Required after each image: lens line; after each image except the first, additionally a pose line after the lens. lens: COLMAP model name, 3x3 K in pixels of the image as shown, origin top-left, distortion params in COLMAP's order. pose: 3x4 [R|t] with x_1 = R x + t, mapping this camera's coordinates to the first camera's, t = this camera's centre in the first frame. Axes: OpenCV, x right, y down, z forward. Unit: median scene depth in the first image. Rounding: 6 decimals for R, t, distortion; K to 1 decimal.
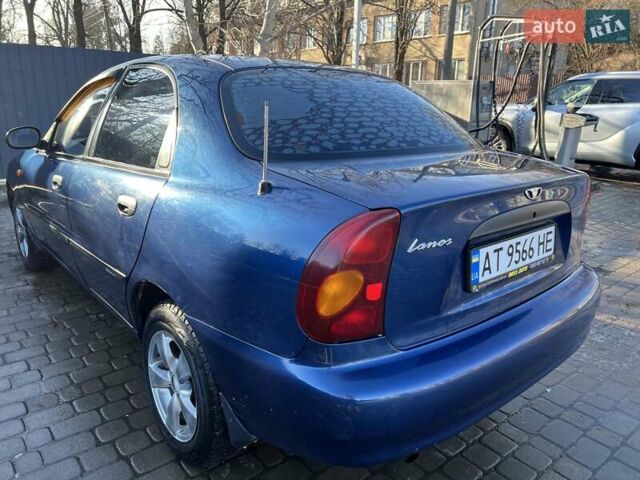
lens RADIAL K [[476.6, 0, 317.8], [0, 476.6, 238.3], [0, 0, 1]] dist [0.036800, -0.030048]
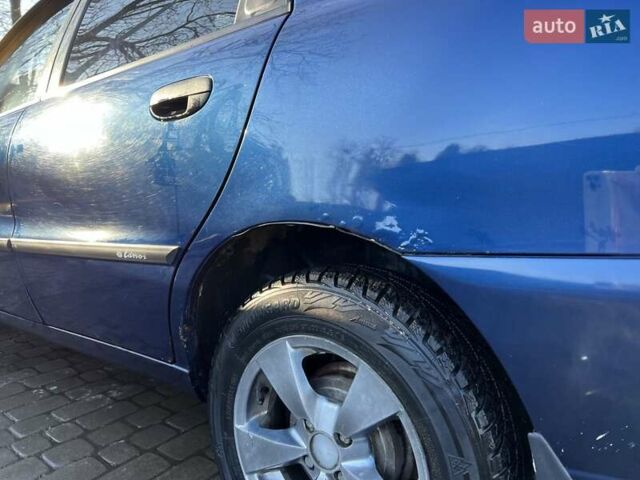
lens RADIAL K [[476.6, 0, 327.0], [0, 476.6, 238.3], [0, 0, 1]] dist [0.036800, -0.030048]
pose [[0.974543, -0.084360, 0.207726, -0.194282], [0.114524, 0.983825, -0.137741, 0.085937], [-0.192746, 0.158024, 0.968441, 0.268870]]
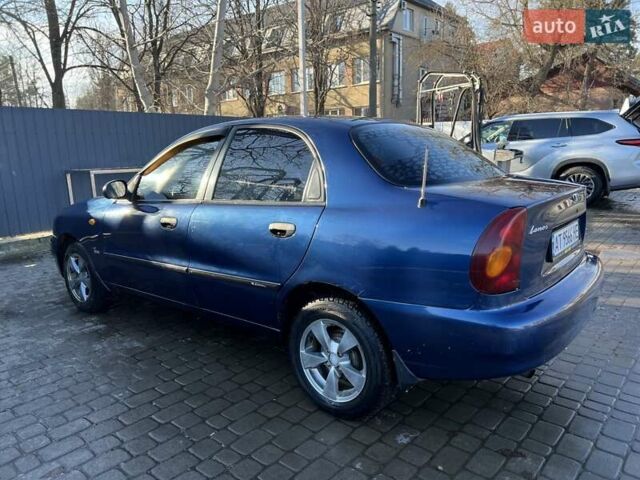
lens RADIAL K [[476.6, 0, 317.0], [0, 476.6, 241.4], [0, 0, 1]] dist [0.036800, -0.030048]
pose [[0.984295, -0.076467, 0.159111, -0.274740], [0.089774, 0.992889, -0.078185, 0.040854], [-0.152001, 0.091241, 0.984160, -0.170818]]
